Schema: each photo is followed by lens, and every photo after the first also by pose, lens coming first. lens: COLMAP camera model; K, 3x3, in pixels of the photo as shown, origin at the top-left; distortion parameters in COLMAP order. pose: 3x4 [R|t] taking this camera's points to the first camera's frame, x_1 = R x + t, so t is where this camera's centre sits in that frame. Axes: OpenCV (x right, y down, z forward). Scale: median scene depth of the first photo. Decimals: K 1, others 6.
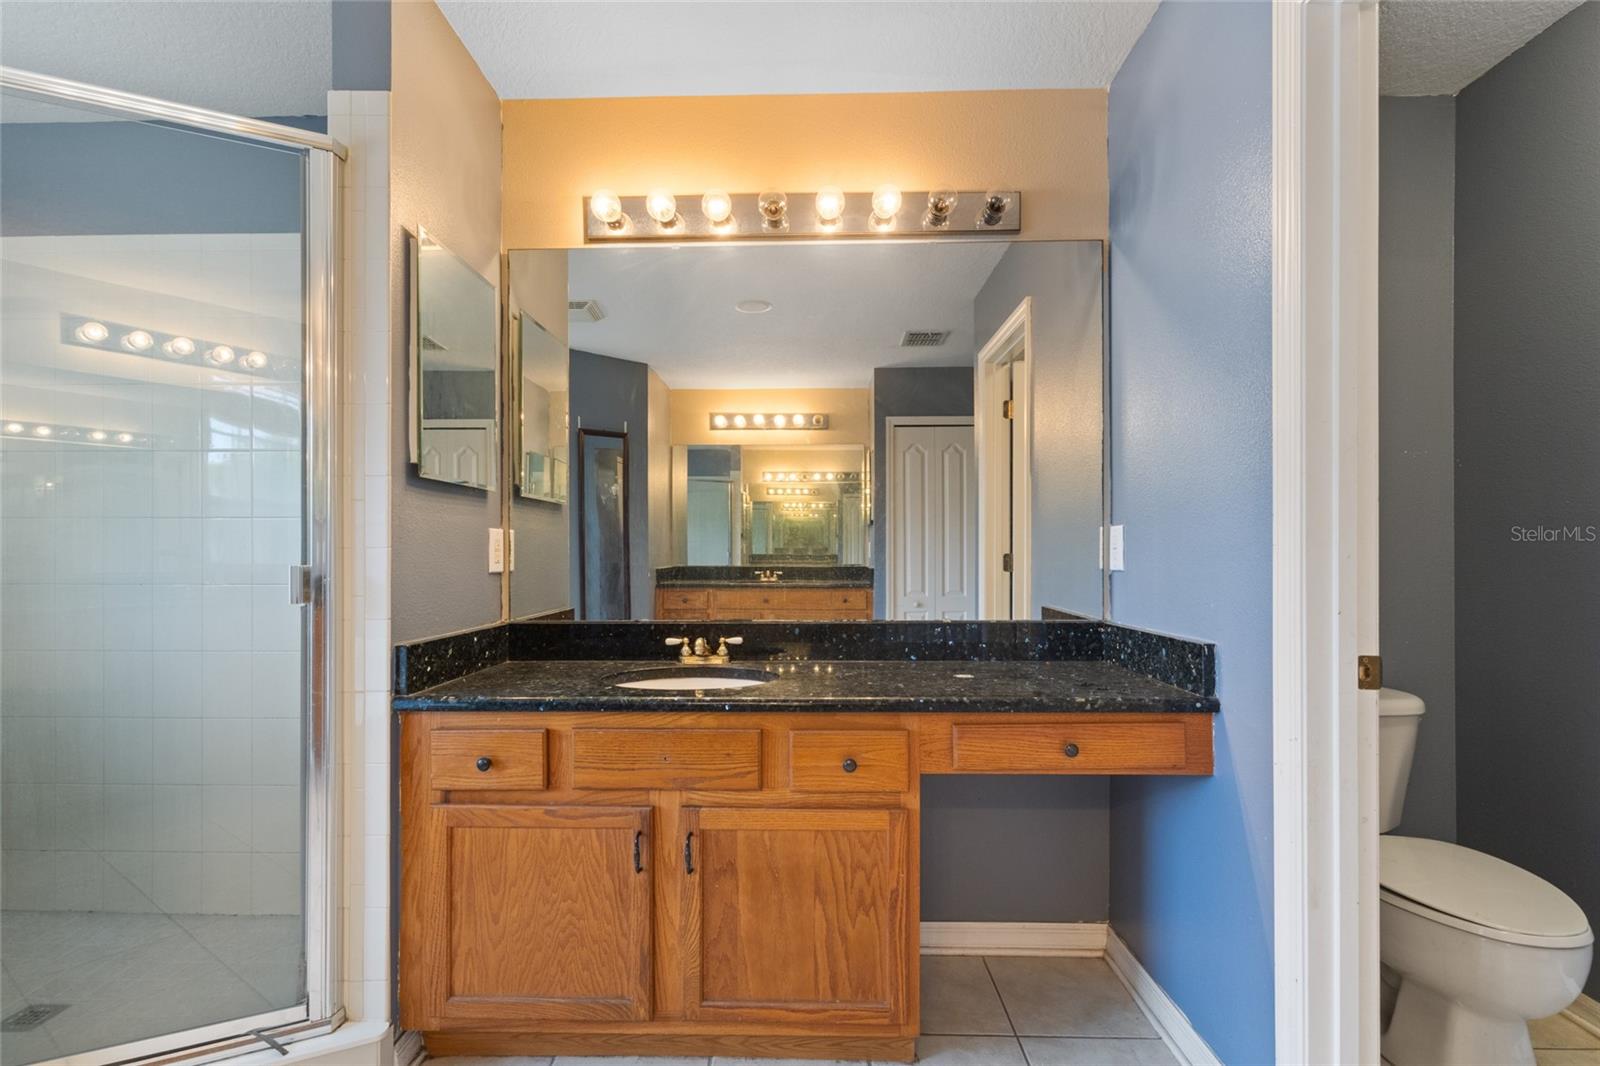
lens RADIAL K [[736.4, 0, 795.3], [0, 736.4, 564.1], [0, 0, 1]] dist [-0.003308, 0.001221]
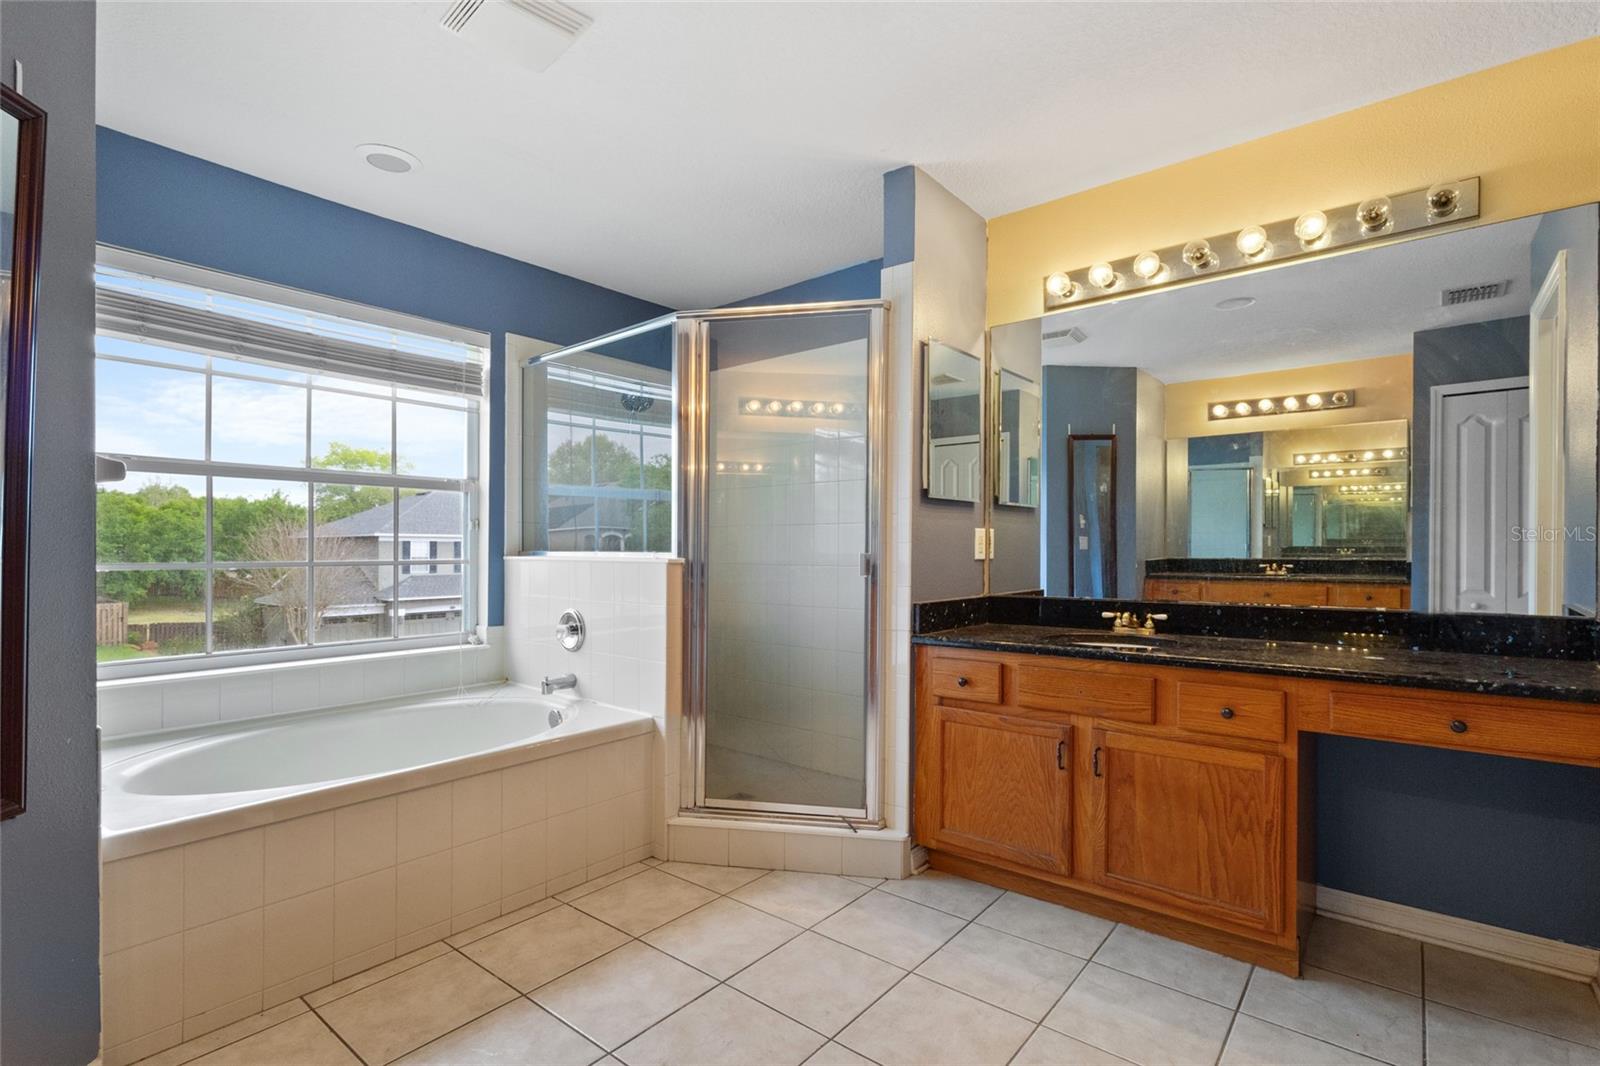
lens RADIAL K [[736.4, 0, 801.5], [0, 736.4, 565.8], [0, 0, 1]] dist [-0.003308, 0.001221]
pose [[0.781477, 0.013574, -0.623786, 0.228294], [-0.005880, 0.999879, 0.014391, 0.005325], [0.623906, -0.007578, 0.781463, -0.349606]]
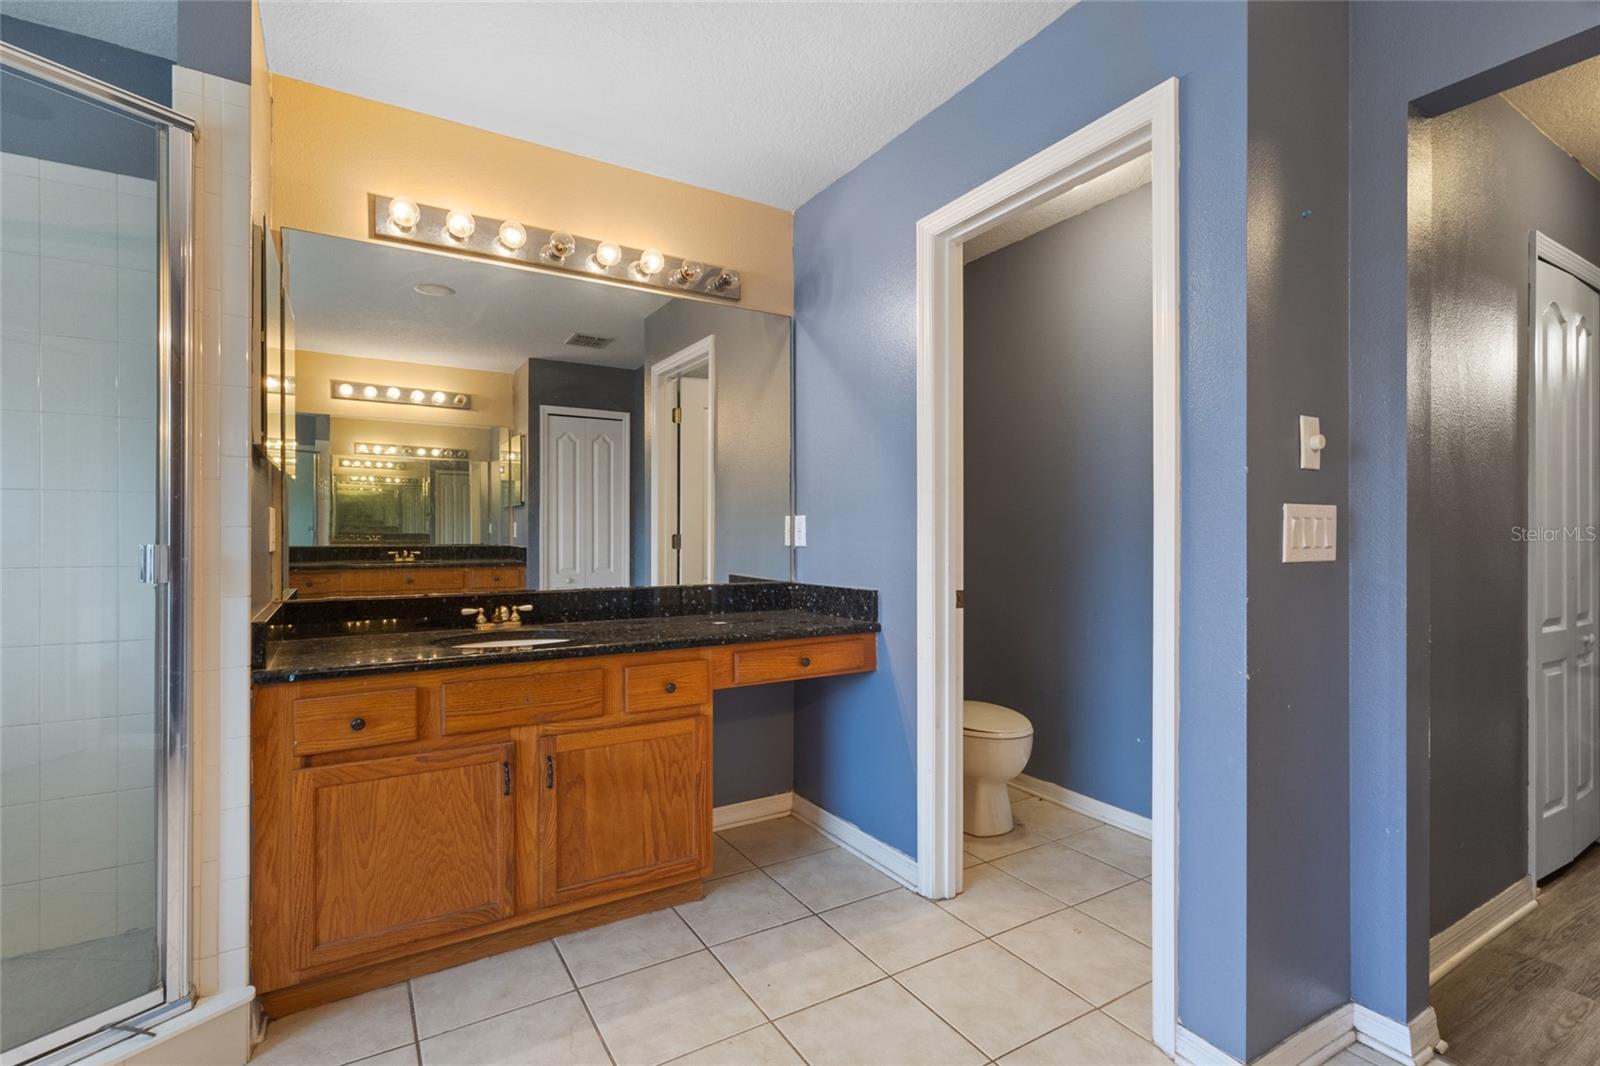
lens RADIAL K [[736.4, 0, 773.5], [0, 736.4, 550.0], [0, 0, 1]] dist [-0.003308, 0.001221]
pose [[0.850913, -0.007900, 0.525247, -0.388010], [0.003300, 0.999948, 0.009694, 0.001247], [-0.525296, -0.006516, 0.850894, -0.220464]]
